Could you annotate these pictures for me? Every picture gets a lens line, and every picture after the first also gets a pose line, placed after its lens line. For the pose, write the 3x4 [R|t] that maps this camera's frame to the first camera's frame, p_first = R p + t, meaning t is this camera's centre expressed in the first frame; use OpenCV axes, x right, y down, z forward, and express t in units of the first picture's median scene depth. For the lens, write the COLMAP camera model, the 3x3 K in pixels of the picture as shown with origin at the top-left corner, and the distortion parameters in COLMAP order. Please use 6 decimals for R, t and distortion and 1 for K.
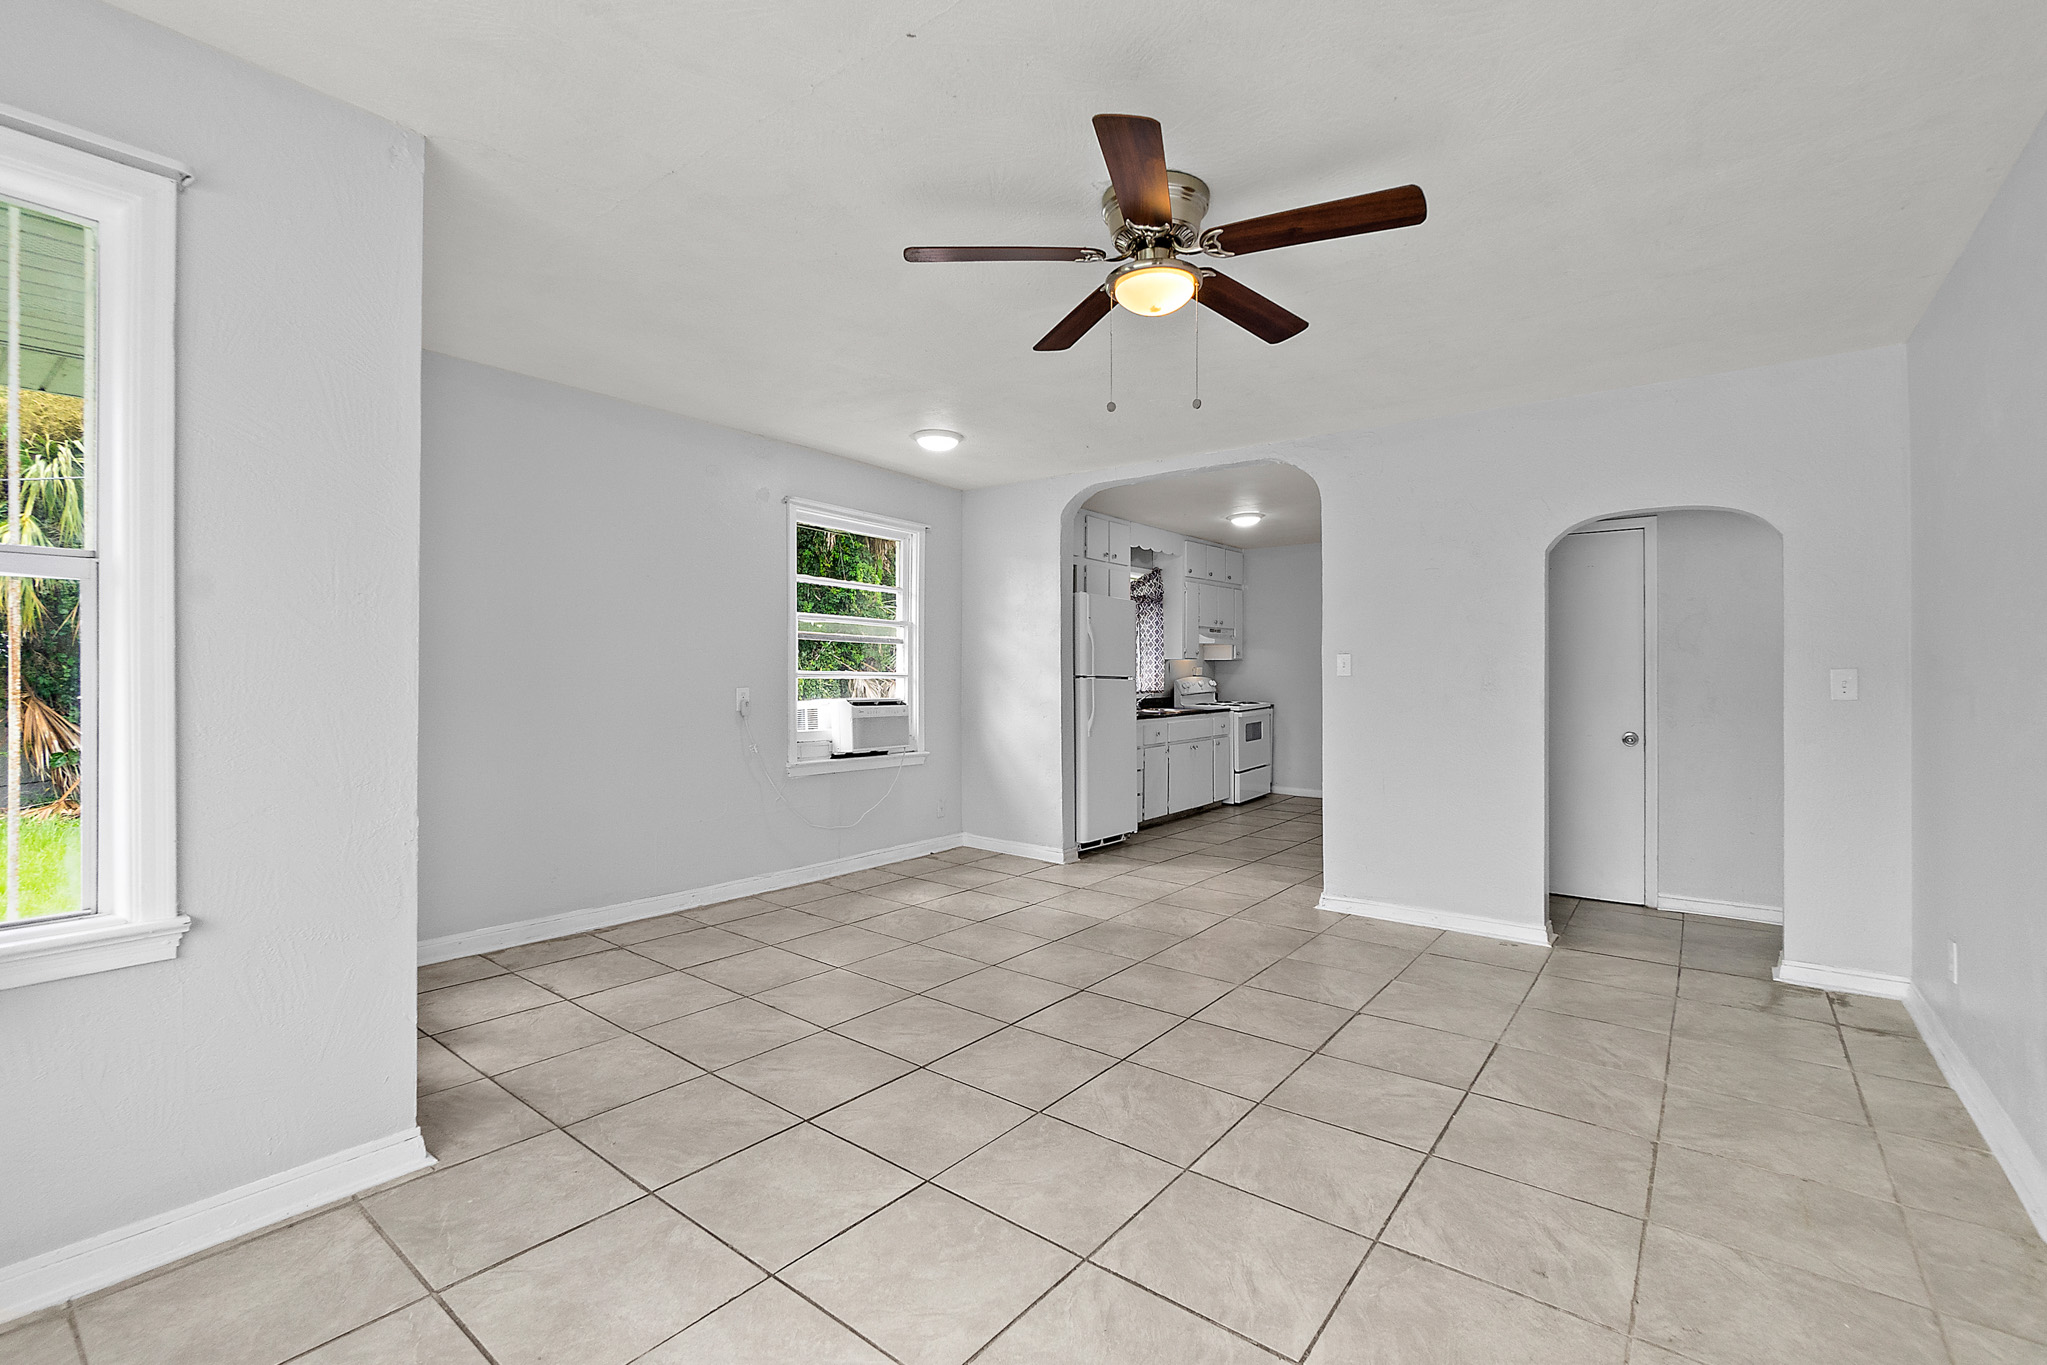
lens RADIAL K [[896.6, 0, 995.6], [0, 896.6, 678.2], [0, 0, 1]] dist [-0.001231, -0.000029]
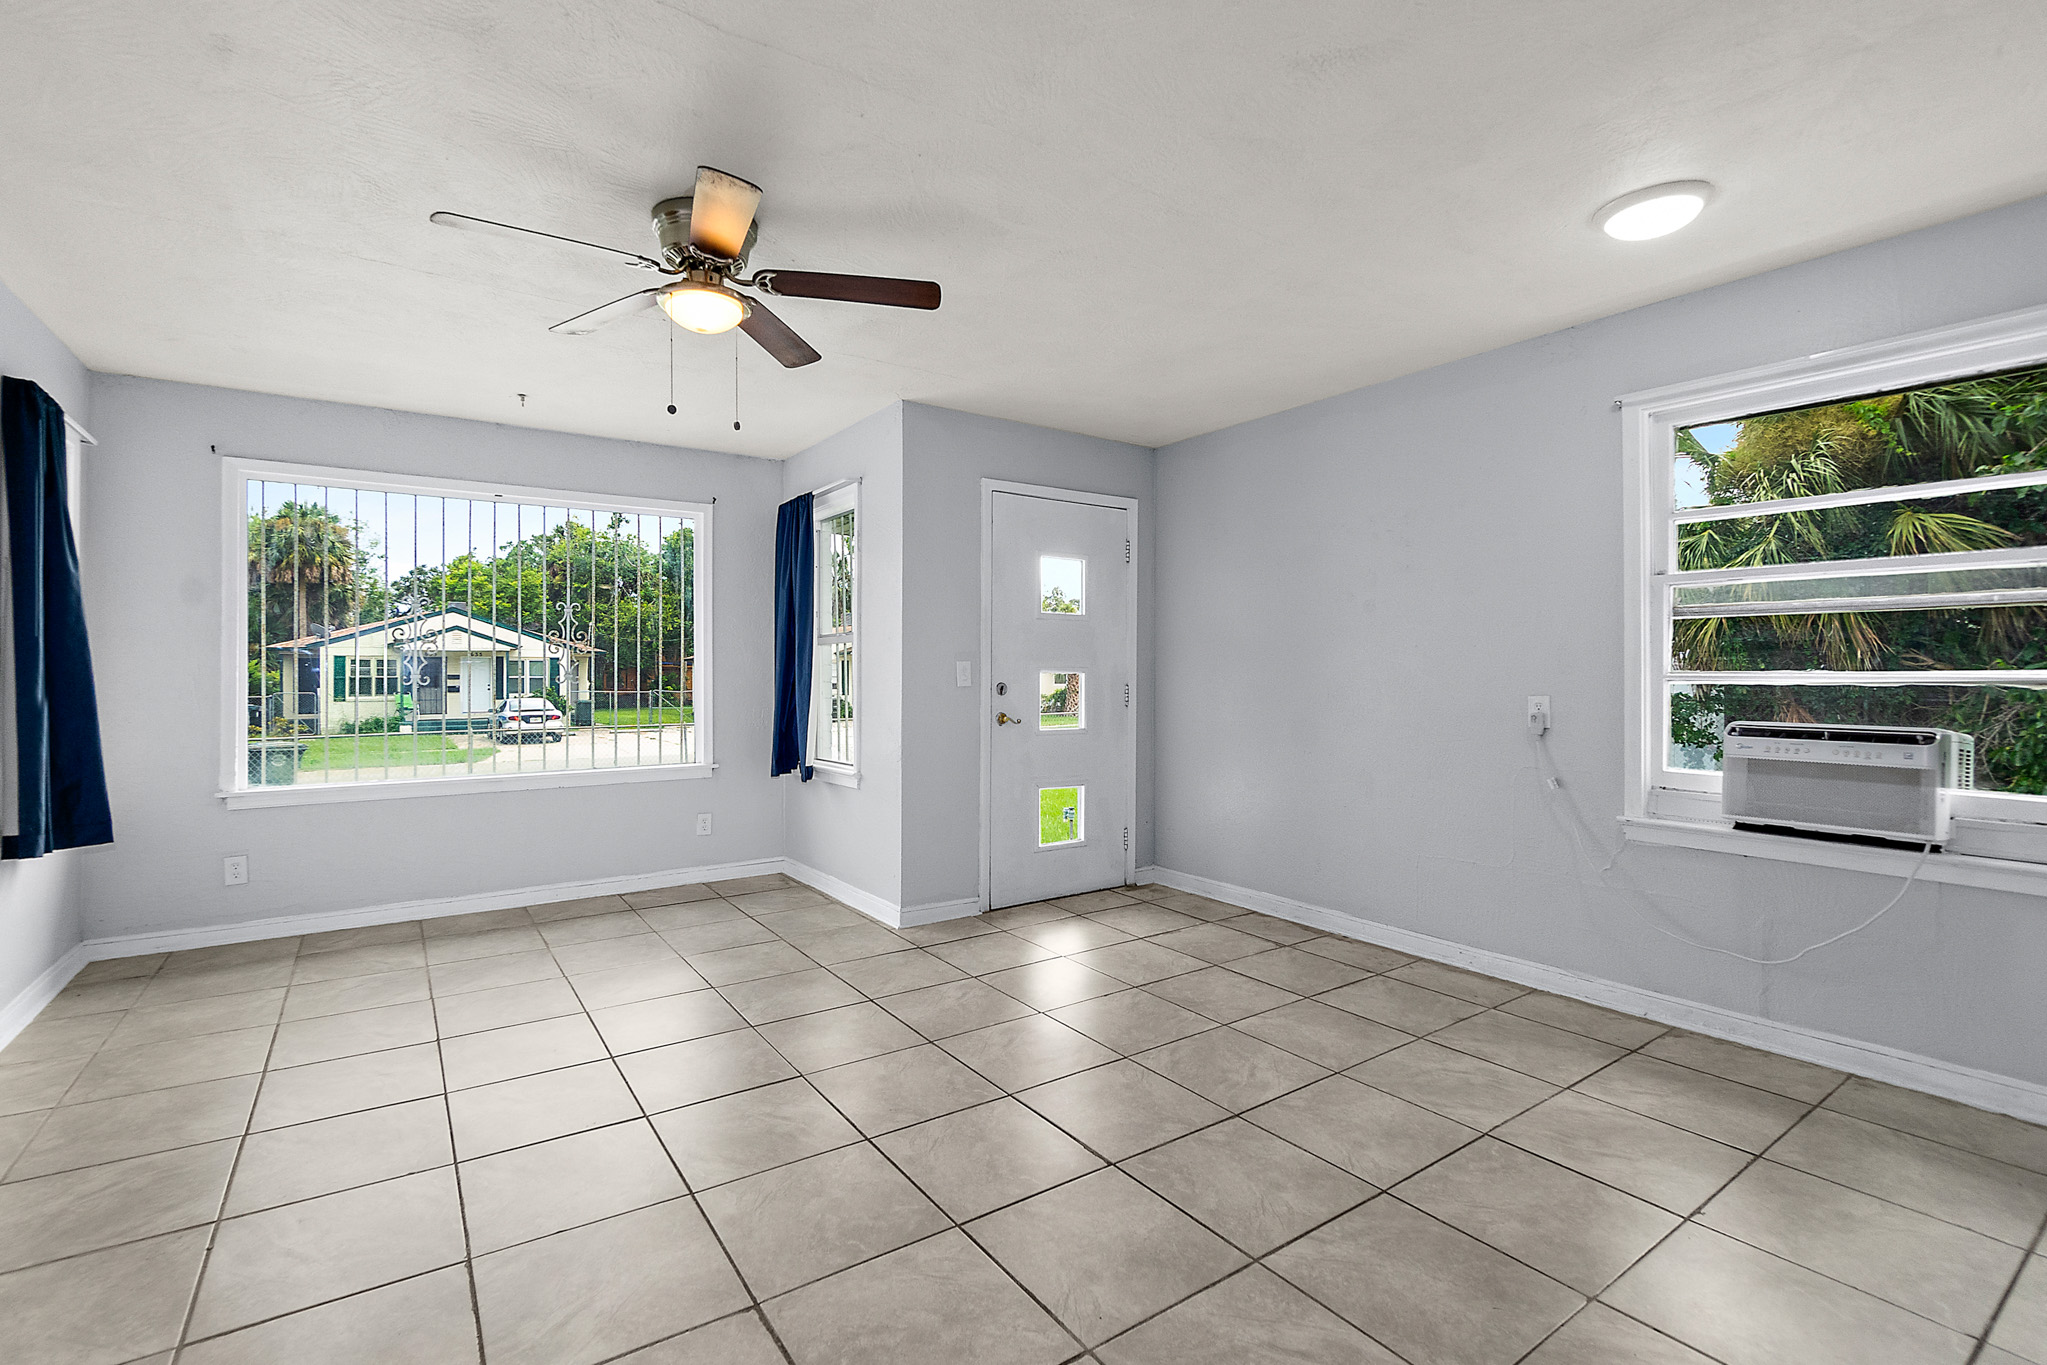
lens RADIAL K [[896.6, 0, 995.6], [0, 896.6, 678.2], [0, 0, 1]] dist [-0.001231, -0.000029]
pose [[-0.288125, -0.006731, -0.957569, 0.555261], [-0.005499, 0.999970, -0.005375, 0.003681], [0.957577, 0.003717, -0.288154, 0.832180]]
